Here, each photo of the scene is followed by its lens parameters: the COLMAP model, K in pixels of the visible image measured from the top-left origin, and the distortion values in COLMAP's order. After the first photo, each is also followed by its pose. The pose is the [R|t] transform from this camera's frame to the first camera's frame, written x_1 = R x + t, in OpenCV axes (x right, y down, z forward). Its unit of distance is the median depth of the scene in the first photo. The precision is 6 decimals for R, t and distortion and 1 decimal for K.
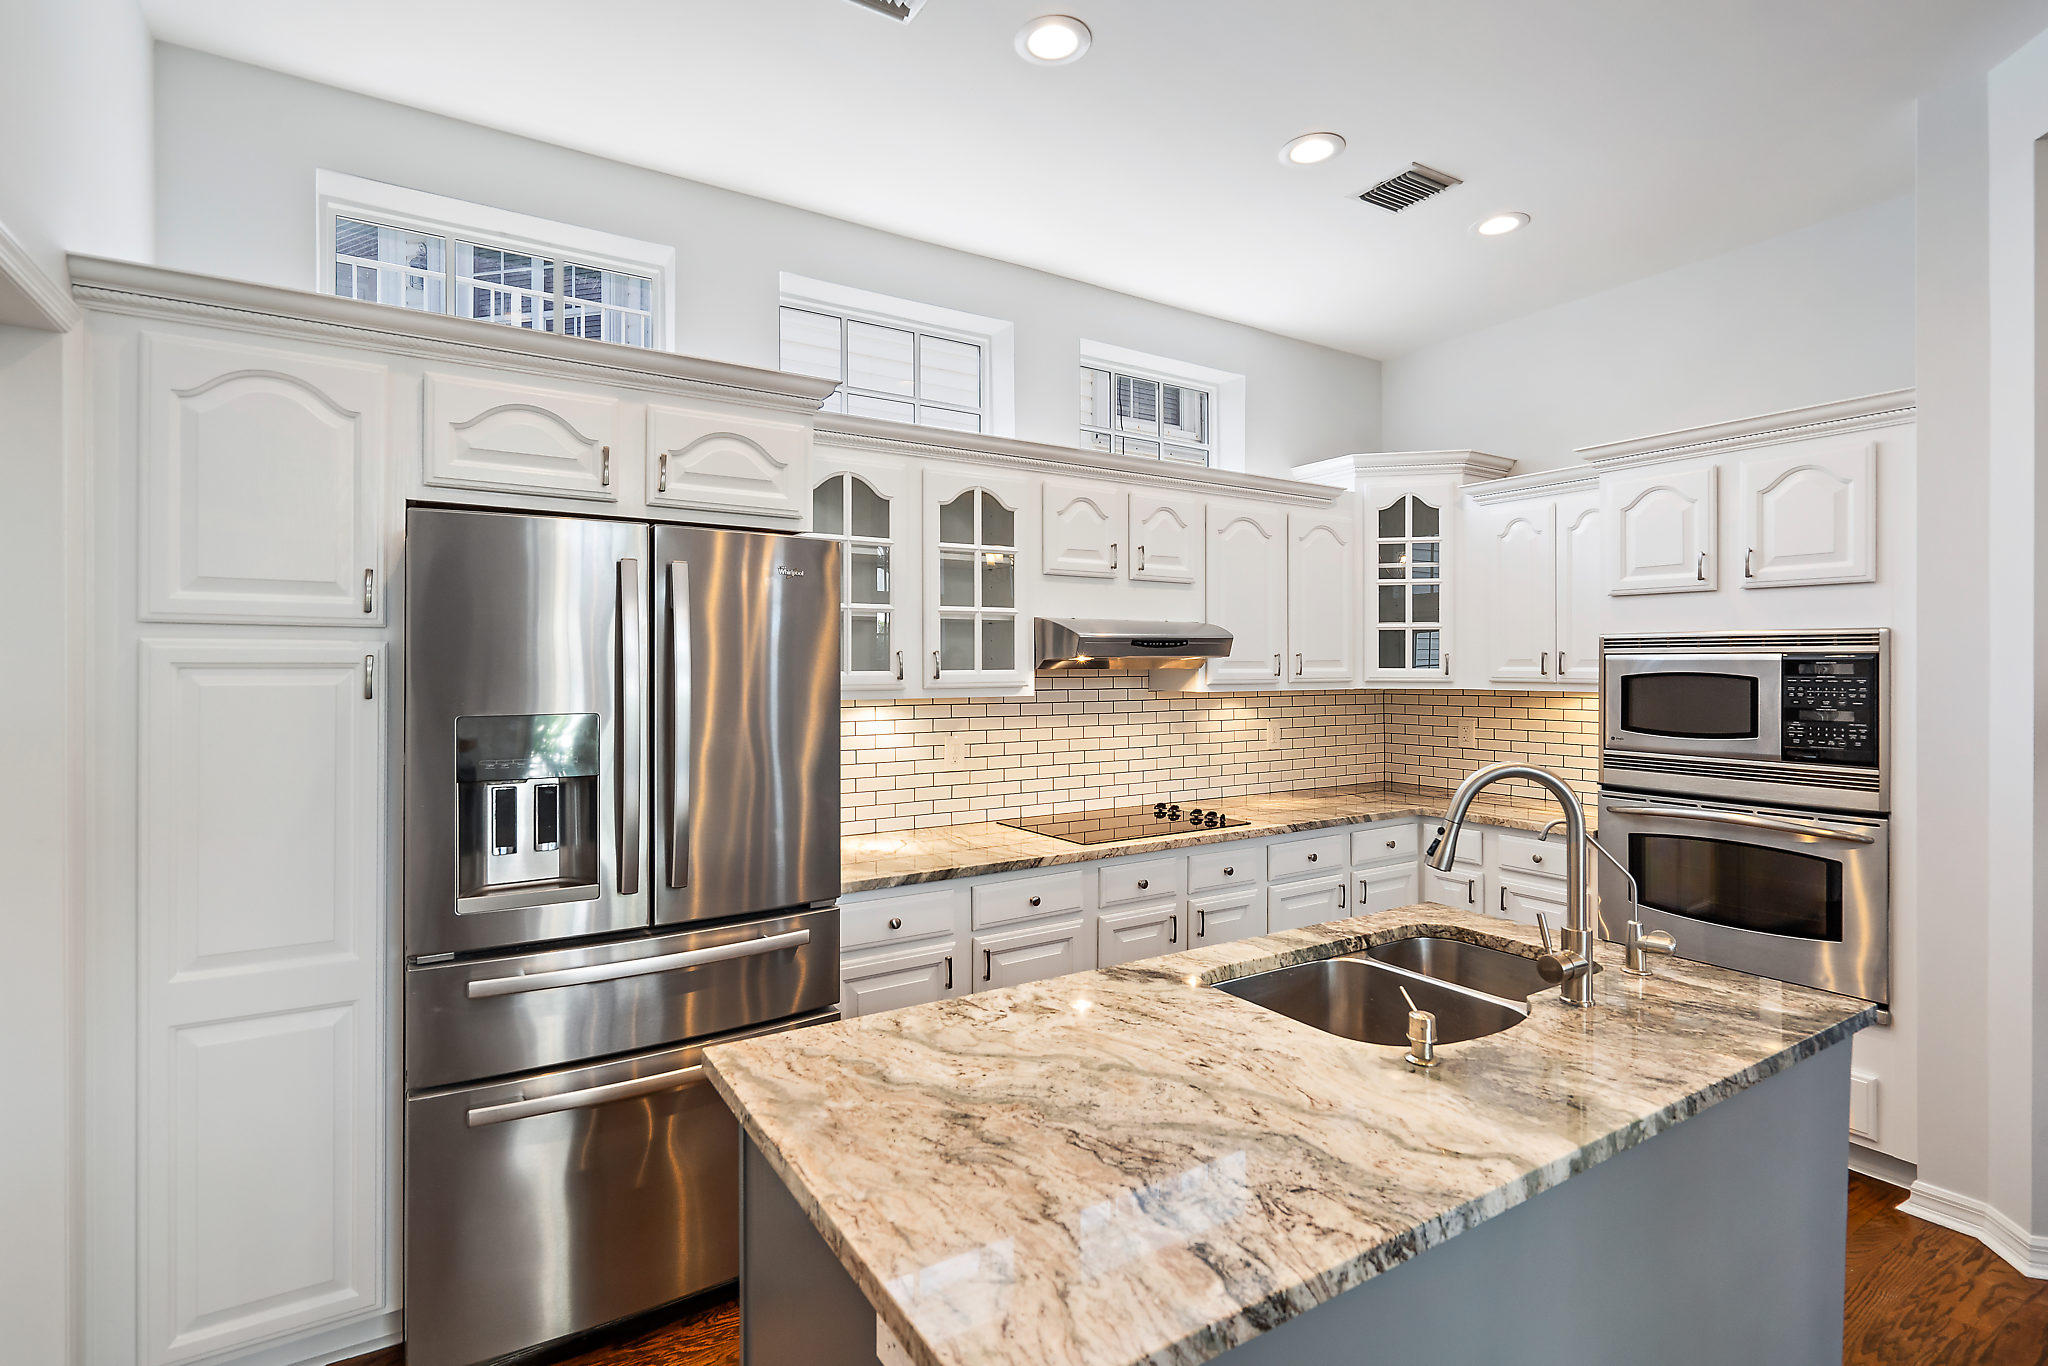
lens RADIAL K [[928.2, 0, 1075.4], [0, 928.2, 663.9], [0, 0, 1]] dist [-0.001459, -0.000101]
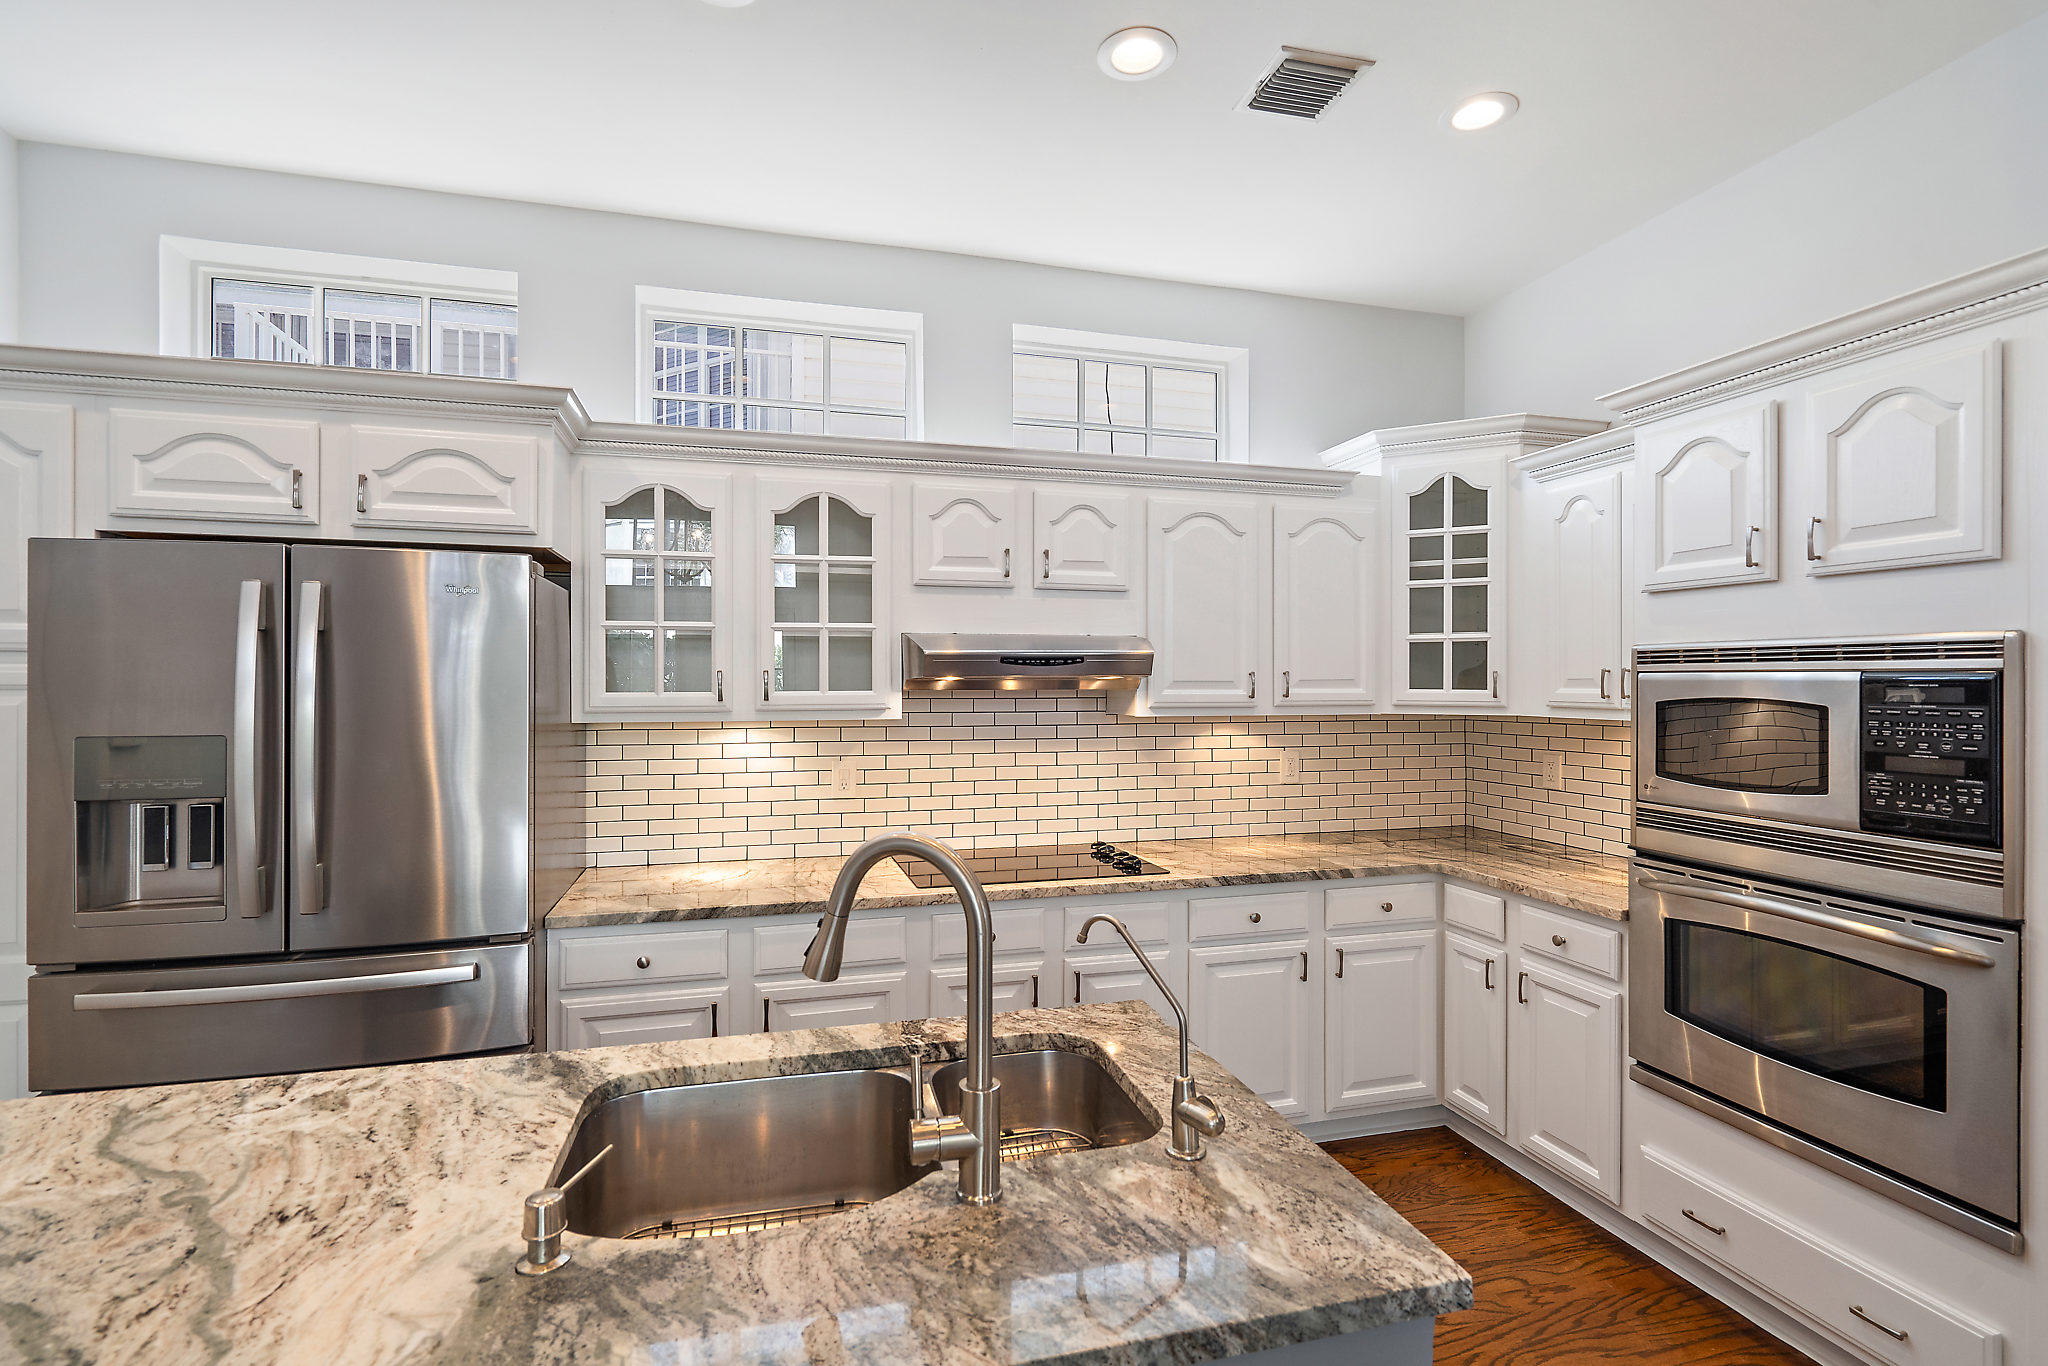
lens RADIAL K [[928.2, 0, 1079.9], [0, 928.2, 680.5], [0, 0, 1]] dist [-0.001459, -0.000101]
pose [[0.958104, 0.000875, -0.286418, 0.421291], [-0.000810, 1.000000, 0.000345, -0.004363], [0.286419, -0.000099, 0.958105, 0.196760]]
